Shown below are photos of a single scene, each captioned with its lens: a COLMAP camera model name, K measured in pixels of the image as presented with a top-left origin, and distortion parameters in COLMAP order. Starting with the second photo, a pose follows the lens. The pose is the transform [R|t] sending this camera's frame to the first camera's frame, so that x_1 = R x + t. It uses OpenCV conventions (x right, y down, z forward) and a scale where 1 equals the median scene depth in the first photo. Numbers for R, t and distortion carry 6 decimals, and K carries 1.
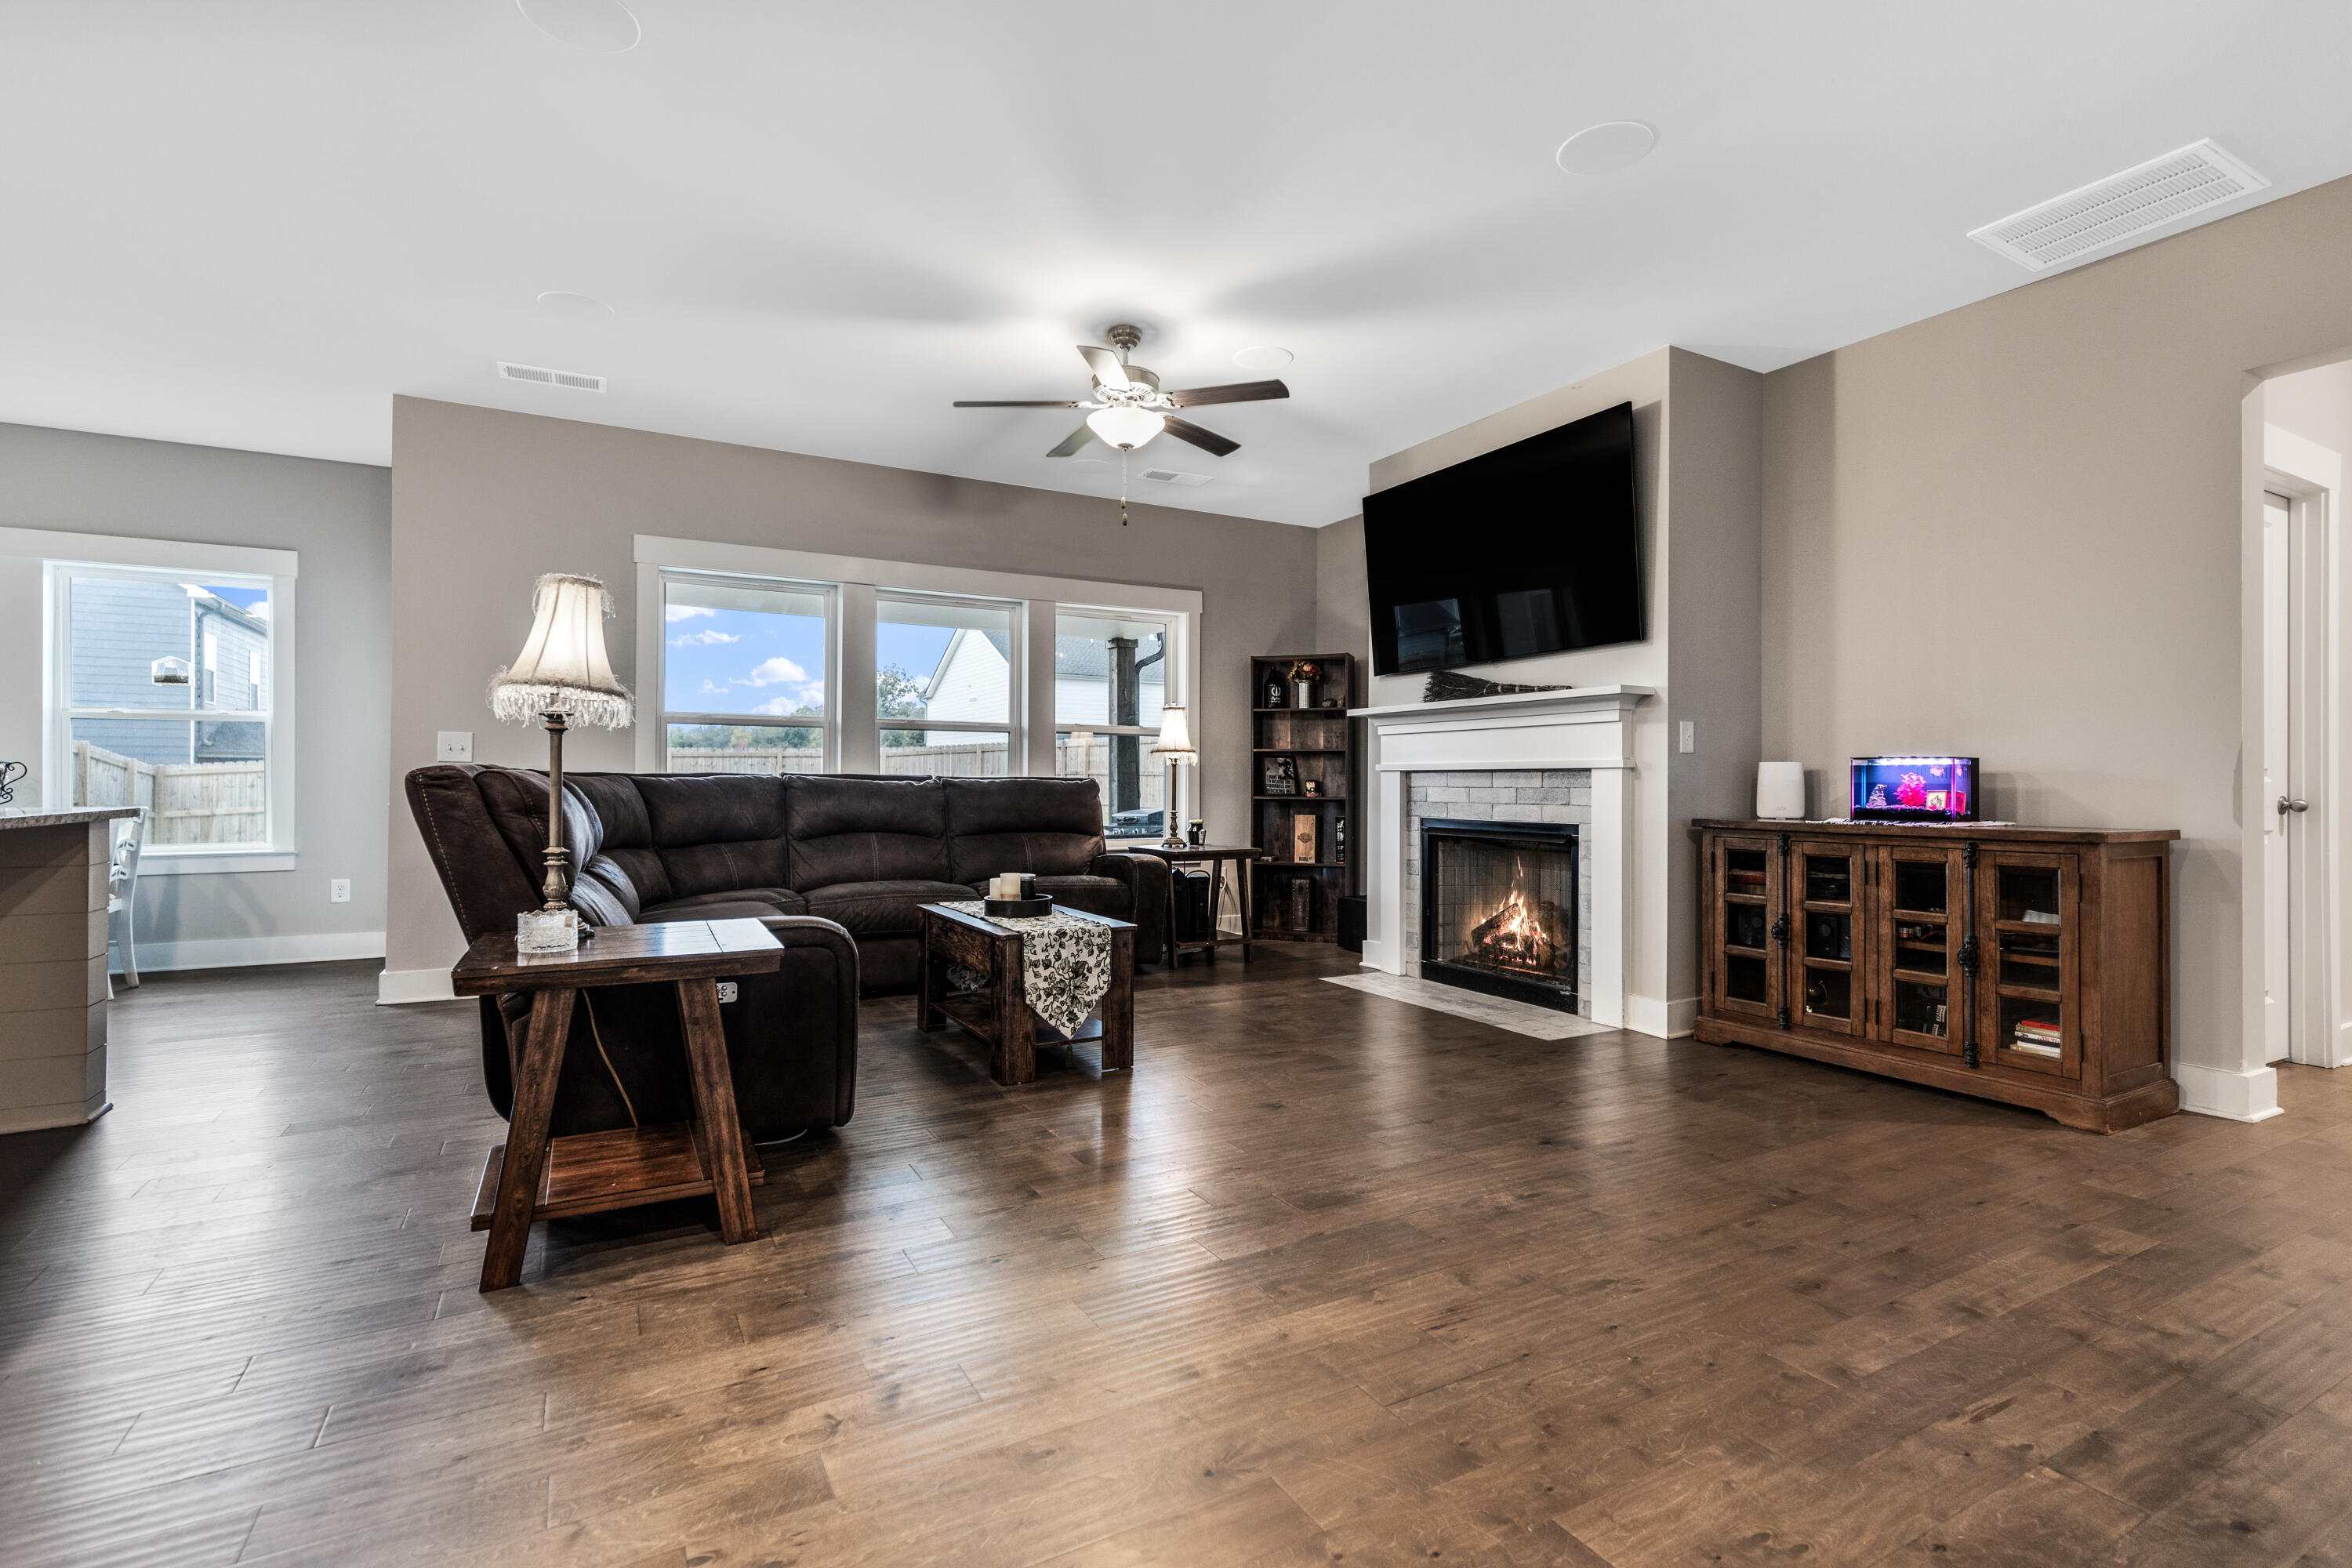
lens RADIAL K [[1077.2, 0, 1176.0], [0, 1077.2, 786.1], [0, 0, 1]] dist [0.009575, -0.002584]
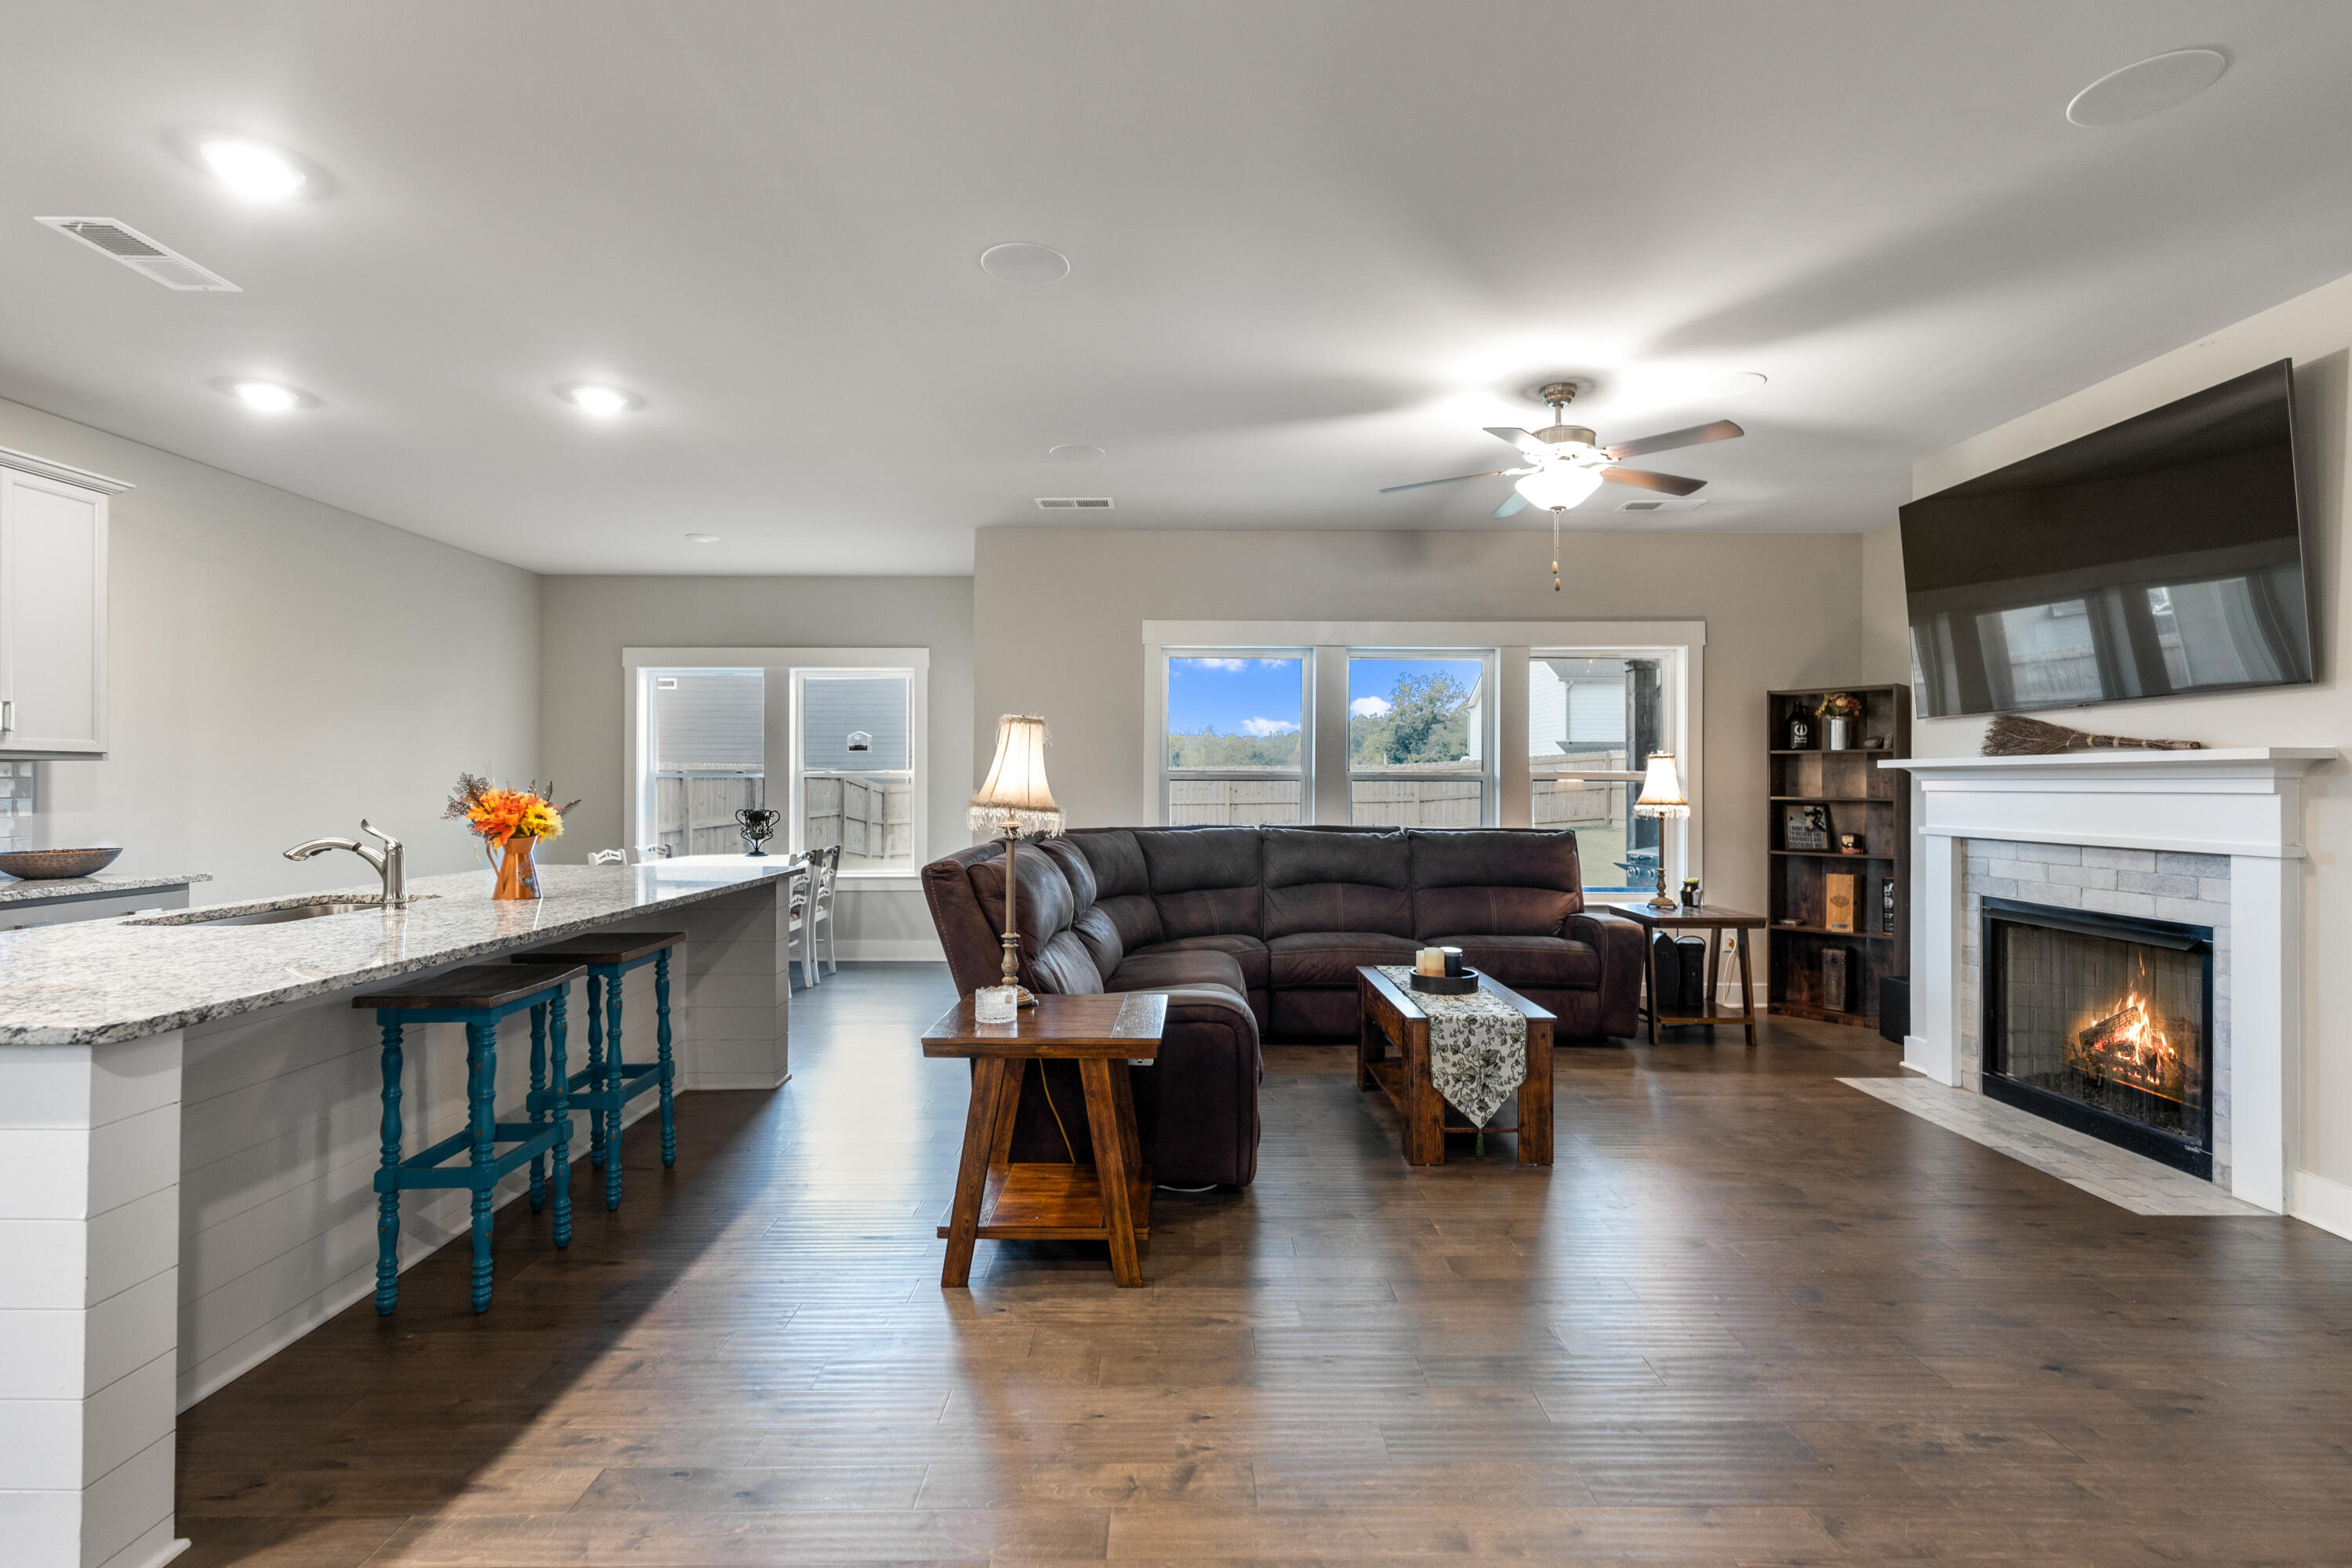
lens RADIAL K [[1077.2, 0, 1183.0], [0, 1077.2, 785.4], [0, 0, 1]] dist [0.009575, -0.002584]
pose [[0.879284, -0.000413, -0.476298, 0.116381], [-0.001664, 0.999991, -0.003939, -0.065453], [0.476296, 0.004256, 0.879275, 0.000061]]
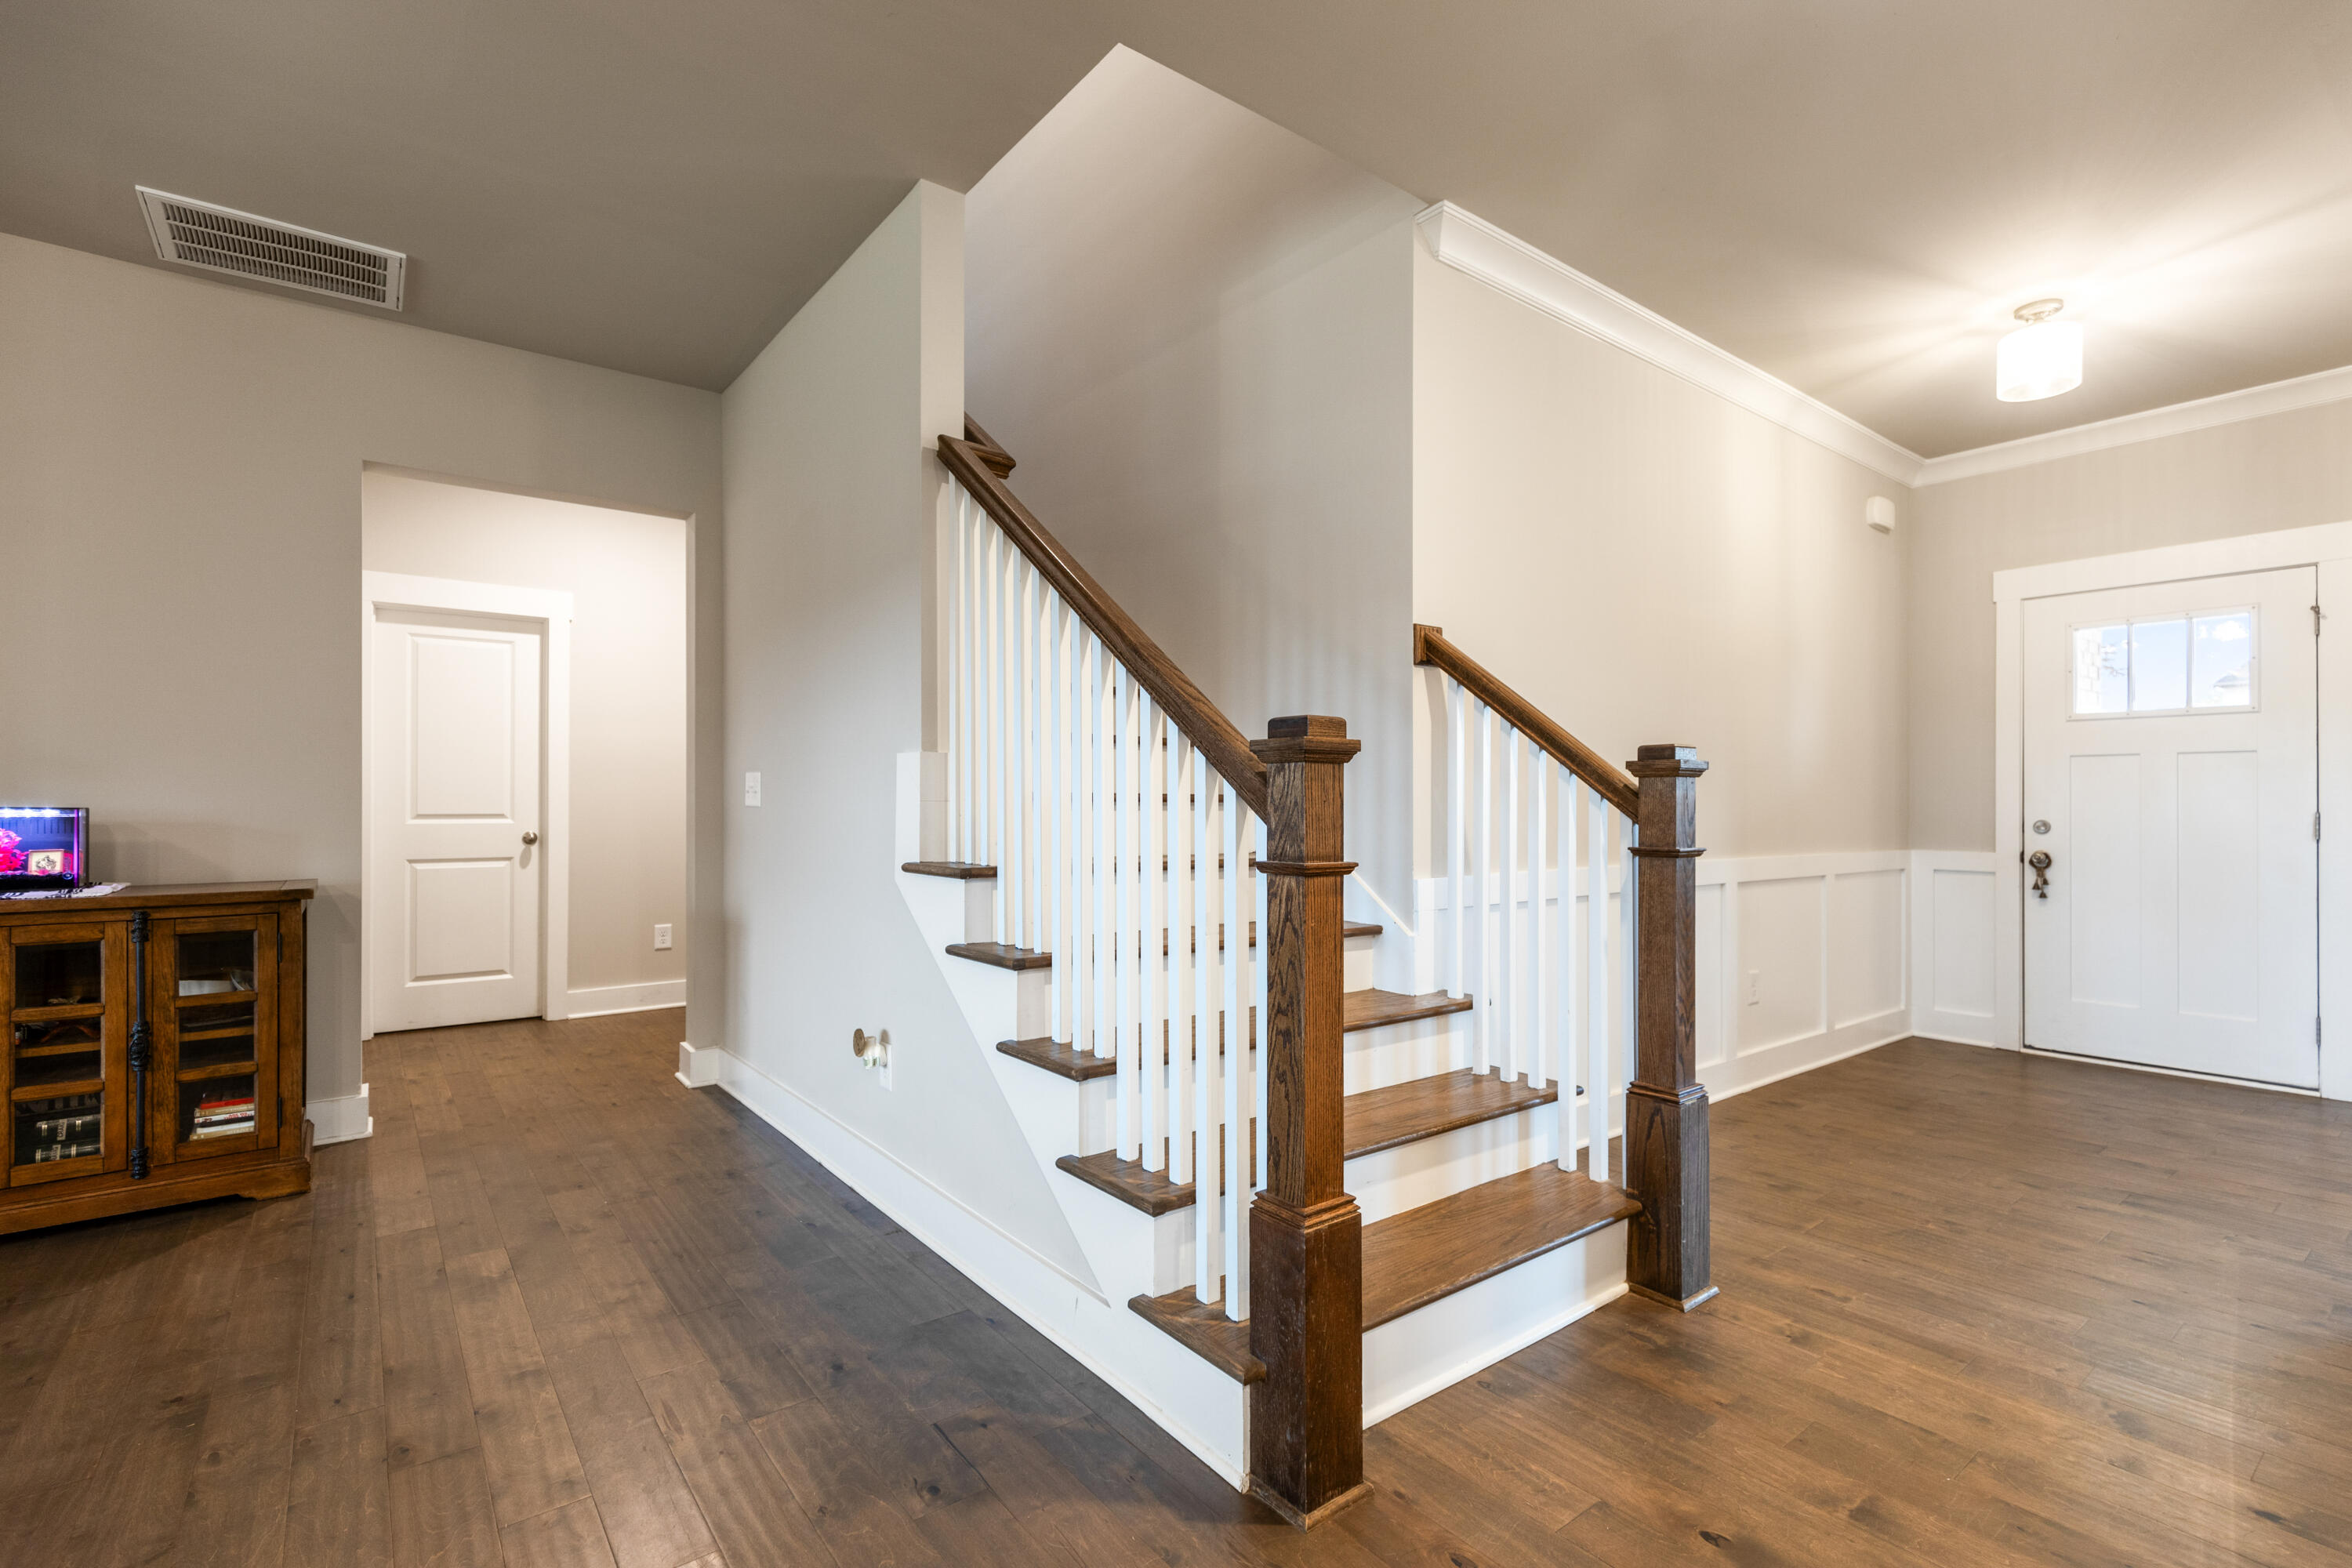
lens RADIAL K [[1077.2, 0, 1184.1], [0, 1077.2, 789.6], [0, 0, 1]] dist [0.009575, -0.002584]
pose [[-0.155179, 0.006616, 0.987864, -0.186207], [0.002358, 0.999977, -0.006327, -0.029208], [-0.987884, 0.001347, -0.155191, 0.268197]]
